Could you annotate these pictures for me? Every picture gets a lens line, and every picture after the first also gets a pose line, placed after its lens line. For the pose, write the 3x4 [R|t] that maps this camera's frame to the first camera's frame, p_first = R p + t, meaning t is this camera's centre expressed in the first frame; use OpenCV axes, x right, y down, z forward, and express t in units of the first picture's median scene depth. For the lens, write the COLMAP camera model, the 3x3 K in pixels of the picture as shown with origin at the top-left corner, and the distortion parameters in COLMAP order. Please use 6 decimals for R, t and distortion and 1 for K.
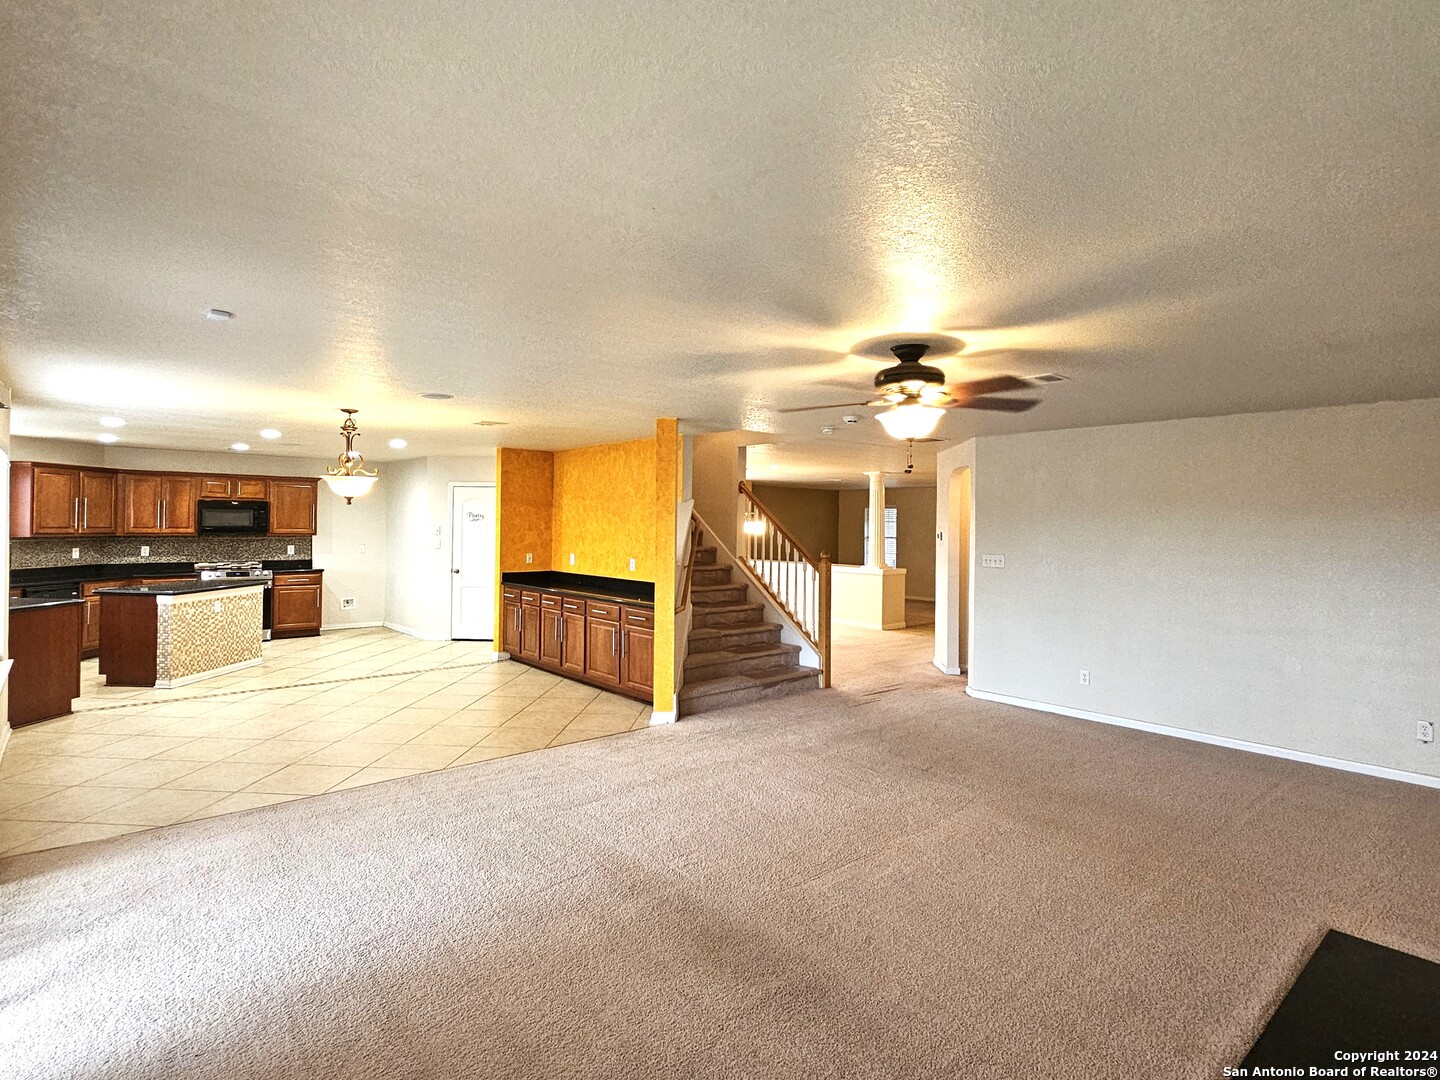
lens RADIAL K [[752.5, 0, 712.3], [0, 752.5, 517.4], [0, 0, 1]] dist [-0.002077, -0.000306]
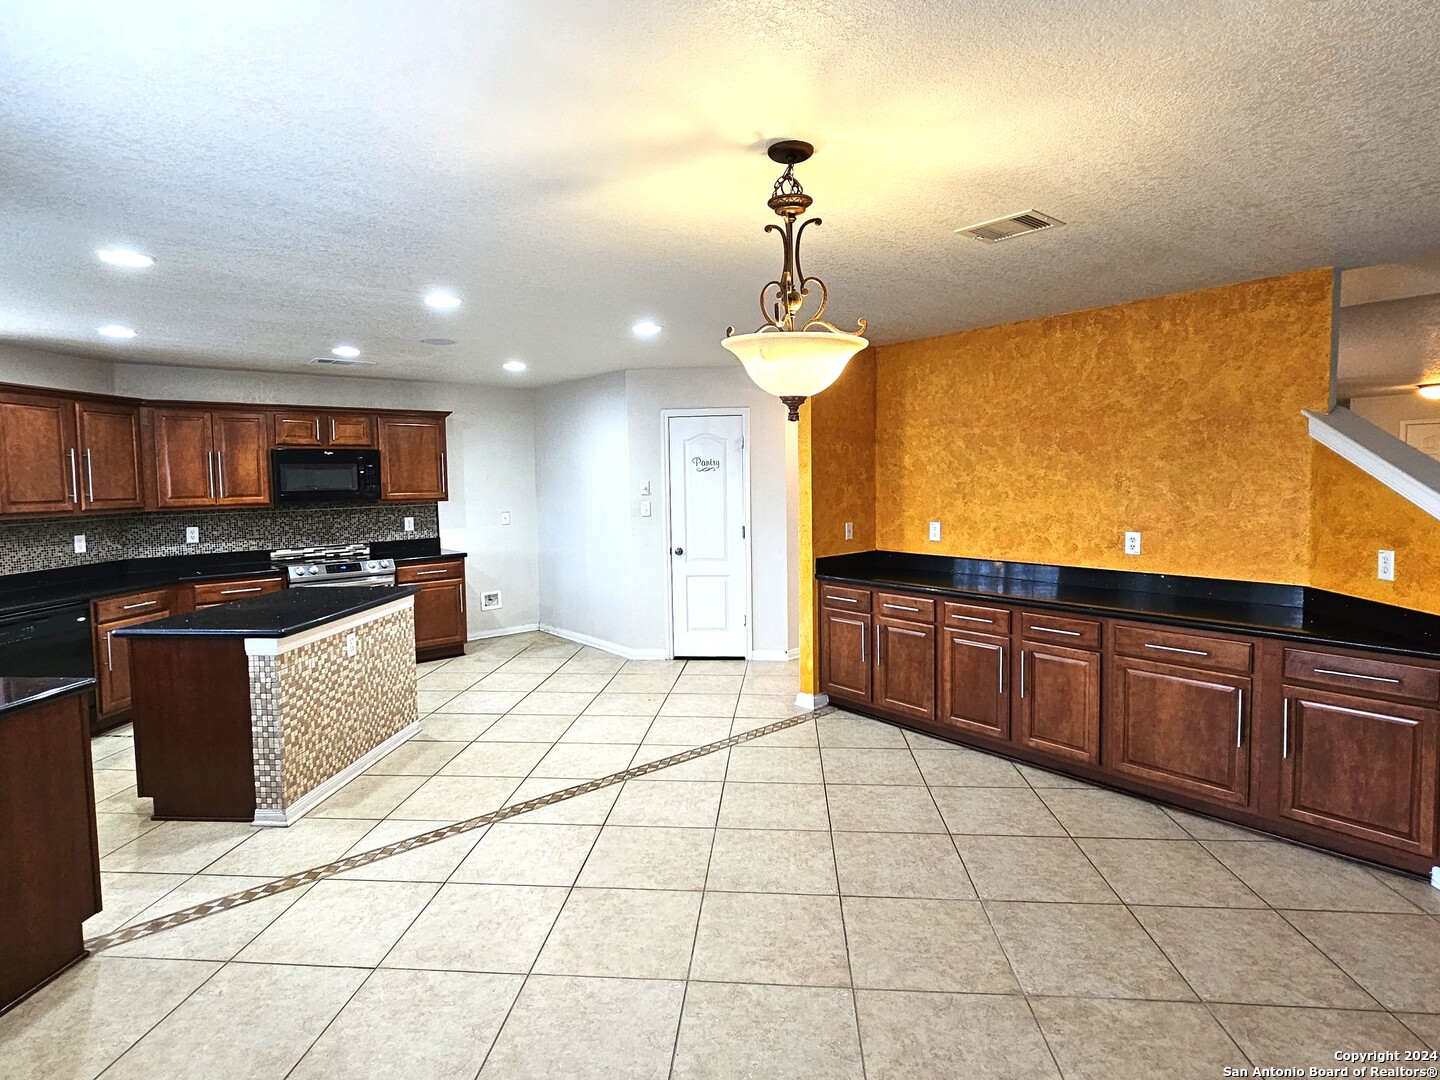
lens RADIAL K [[752.5, 0, 713.7], [0, 752.5, 518.1], [0, 0, 1]] dist [-0.002077, -0.000306]
pose [[0.999498, -0.028180, -0.014454, -0.334319], [0.029064, 0.997453, 0.065131, 0.003364], [0.012582, -0.065519, 0.997772, 0.410944]]
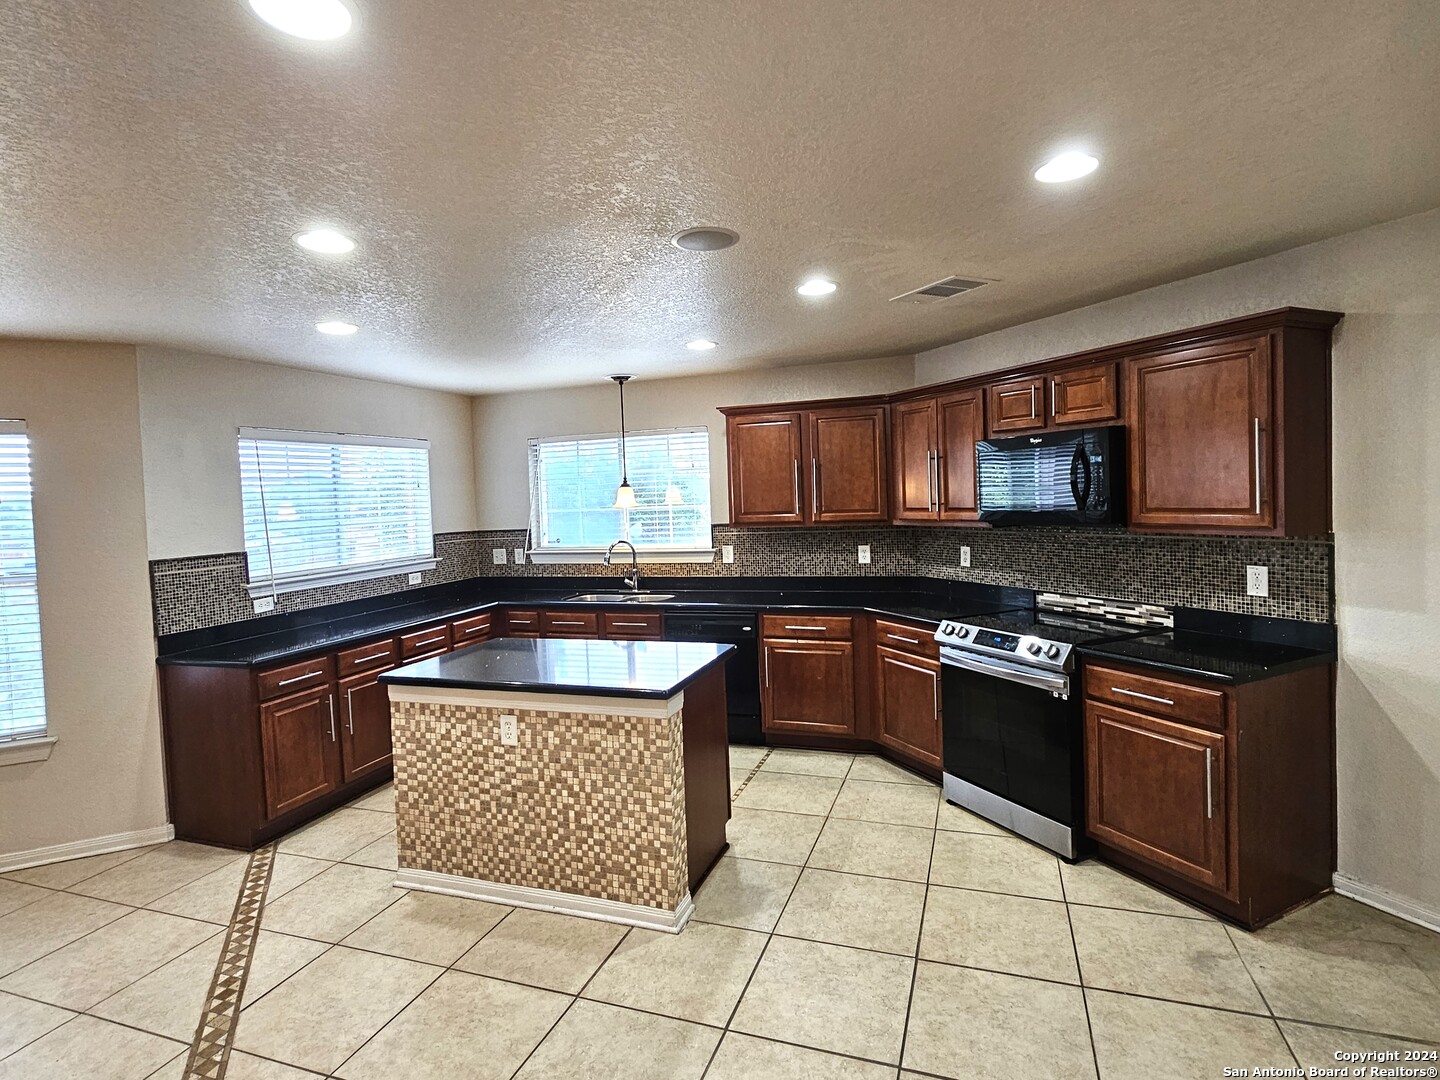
lens RADIAL K [[752.5, 0, 716.9], [0, 752.5, 518.5], [0, 0, 1]] dist [-0.002077, -0.000306]
pose [[-0.263452, 0.029582, -0.964219, -0.263256], [0.044243, 0.998848, 0.018556, 0.004894], [0.963657, -0.037771, -0.264458, 1.022130]]
